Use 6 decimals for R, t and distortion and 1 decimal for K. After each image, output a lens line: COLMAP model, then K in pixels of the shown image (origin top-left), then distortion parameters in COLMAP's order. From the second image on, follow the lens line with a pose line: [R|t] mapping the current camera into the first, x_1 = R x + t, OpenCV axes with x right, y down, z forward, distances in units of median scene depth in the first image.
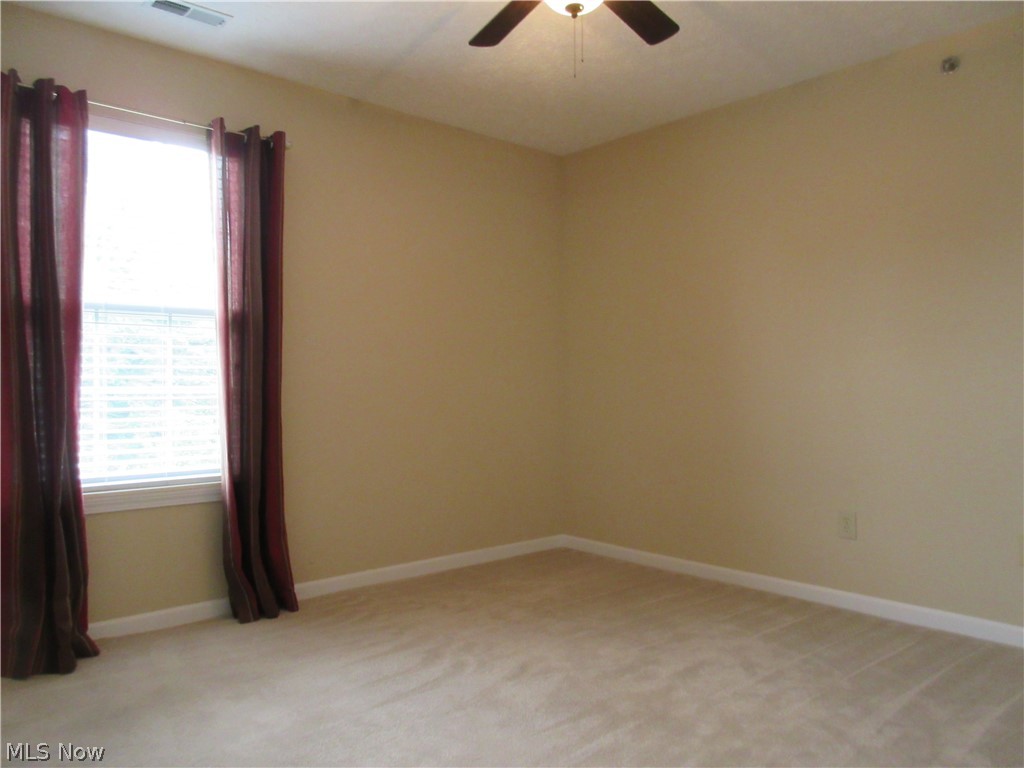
lens RADIAL K [[760.8, 0, 512.0], [0, 760.8, 384.0], [0, 0, 1]] dist [-0.002044, 0.002587]
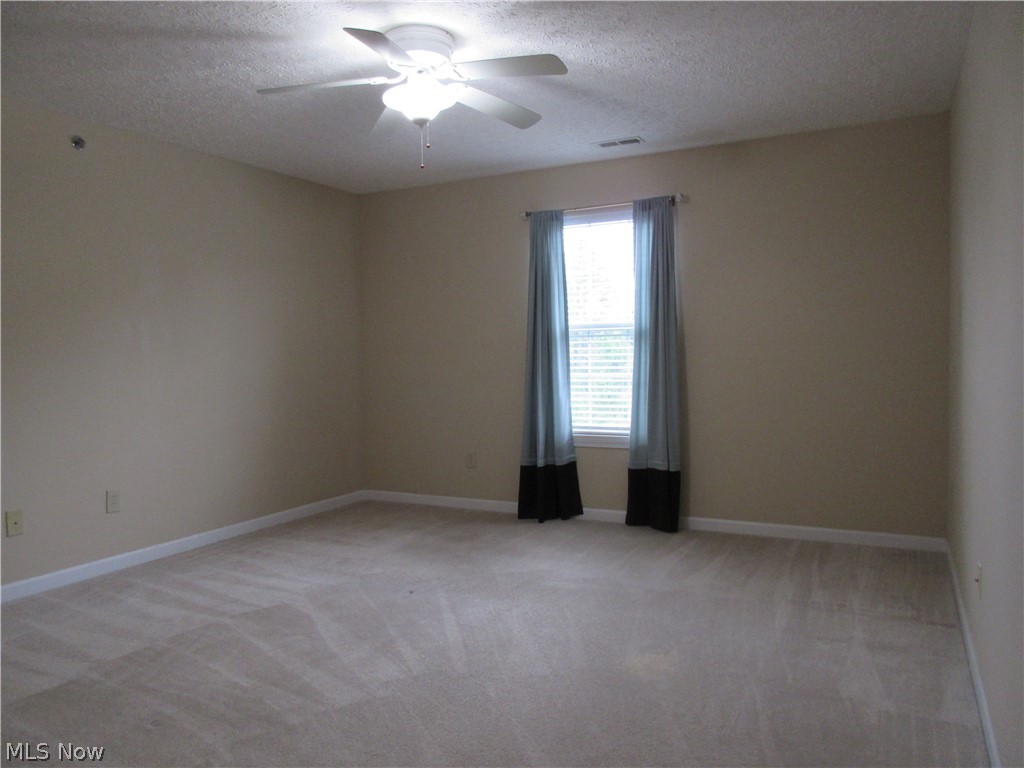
lens RADIAL K [[760.8, 0, 512.0], [0, 760.8, 384.0], [0, 0, 1]] dist [-0.002044, 0.002587]
pose [[0.372734, 0.020398, -0.927714, 0.959256], [-0.002973, 0.999779, 0.020788, -0.006950], [0.927933, -0.004990, 0.372712, 0.218529]]
